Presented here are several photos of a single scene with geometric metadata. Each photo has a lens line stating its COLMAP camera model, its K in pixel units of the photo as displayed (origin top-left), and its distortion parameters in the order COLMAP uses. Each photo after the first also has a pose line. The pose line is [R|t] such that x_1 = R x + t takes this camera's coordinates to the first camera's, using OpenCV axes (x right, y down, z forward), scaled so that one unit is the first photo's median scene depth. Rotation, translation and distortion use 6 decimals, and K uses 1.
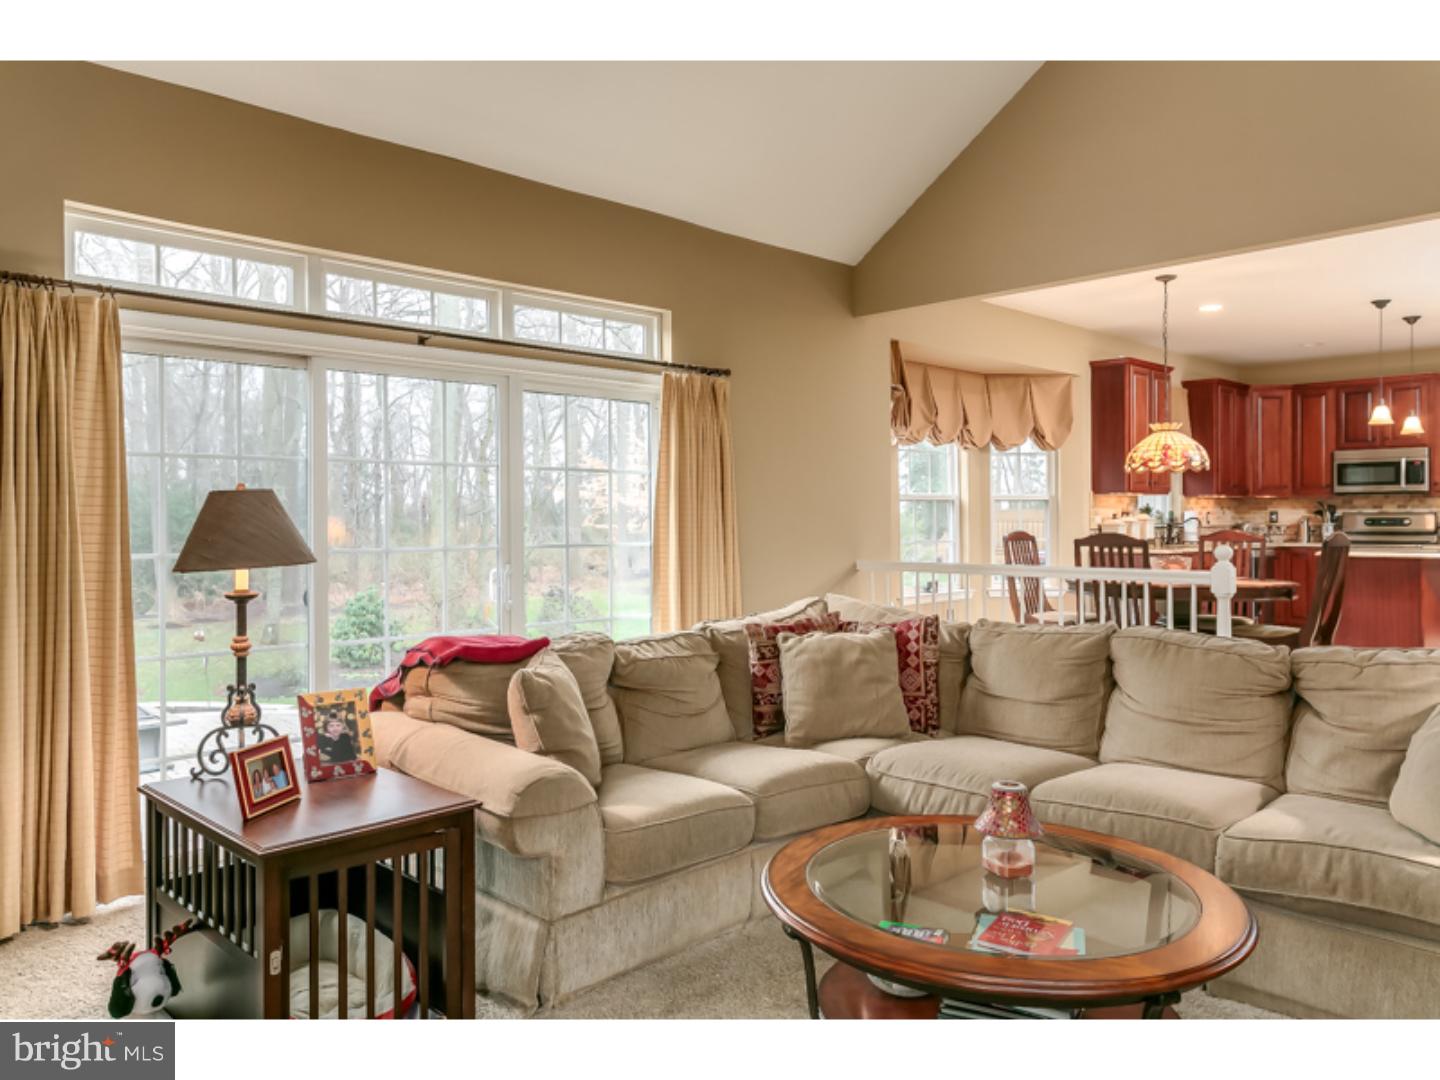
lens RADIAL K [[1016.5, 0, 715.8], [0, 1016.5, 533.0], [0, 0, 1]] dist [-0.016002, 0.001930]
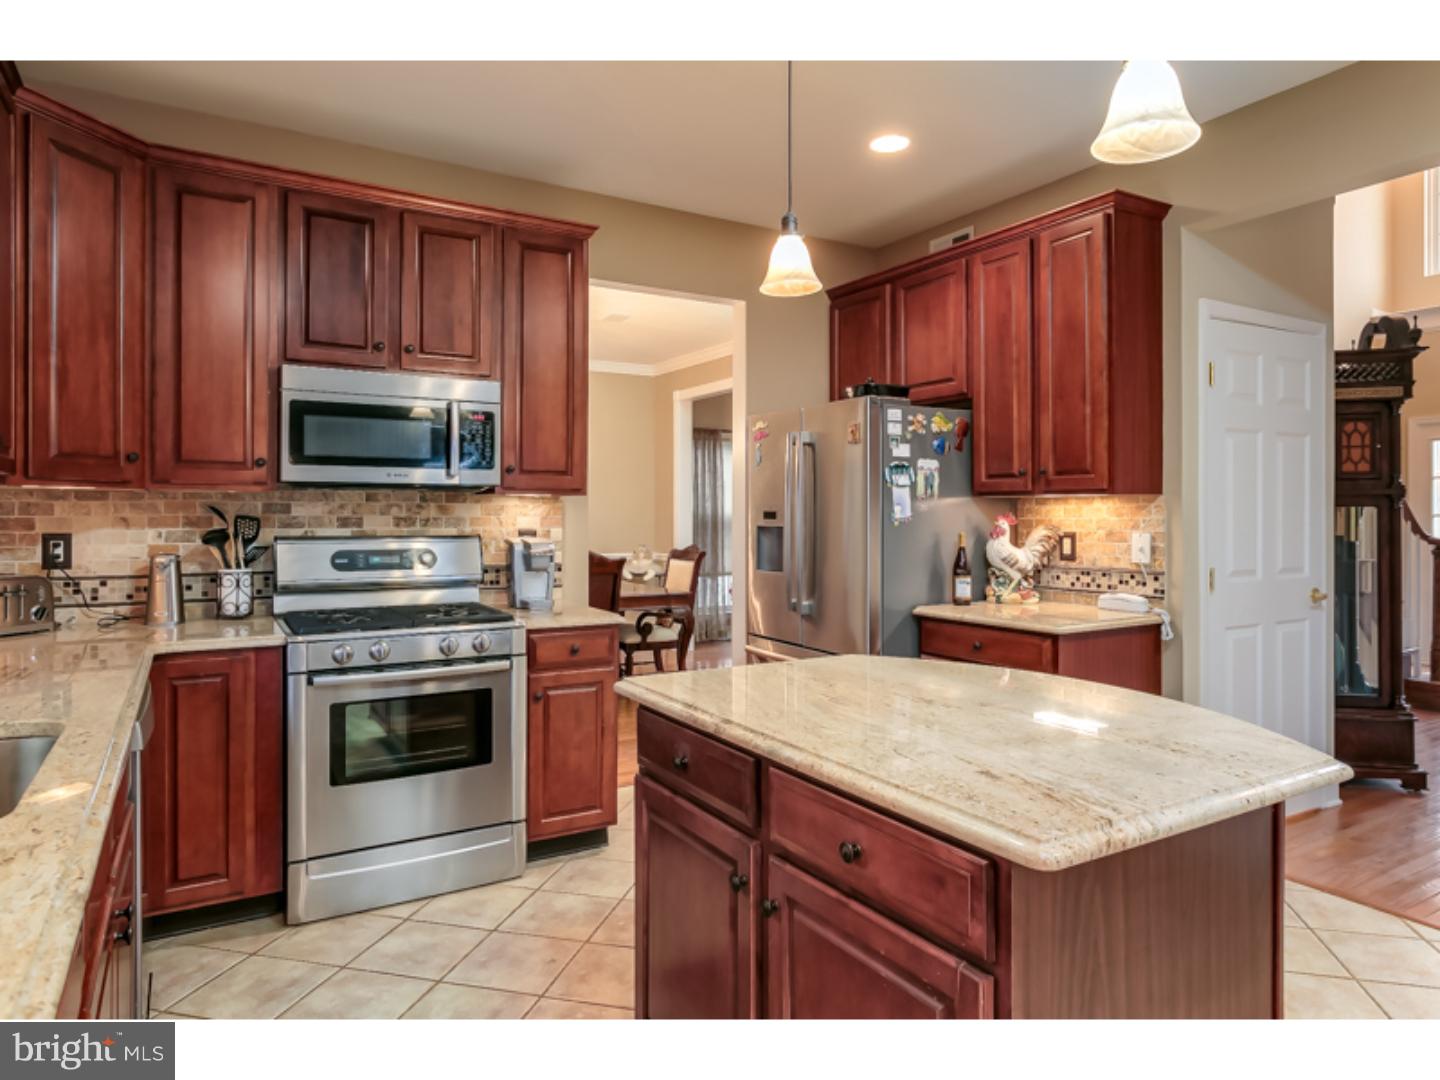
lens RADIAL K [[869.8, 0, 716.5], [0, 869.8, 530.9], [0, 0, 1]] dist [-0.002373, -0.000284]
pose [[0.202638, -0.012818, 0.979170, 0.339991], [0.016156, 0.999822, 0.009745, -0.023153], [-0.979120, 0.013845, 0.202809, 0.781781]]
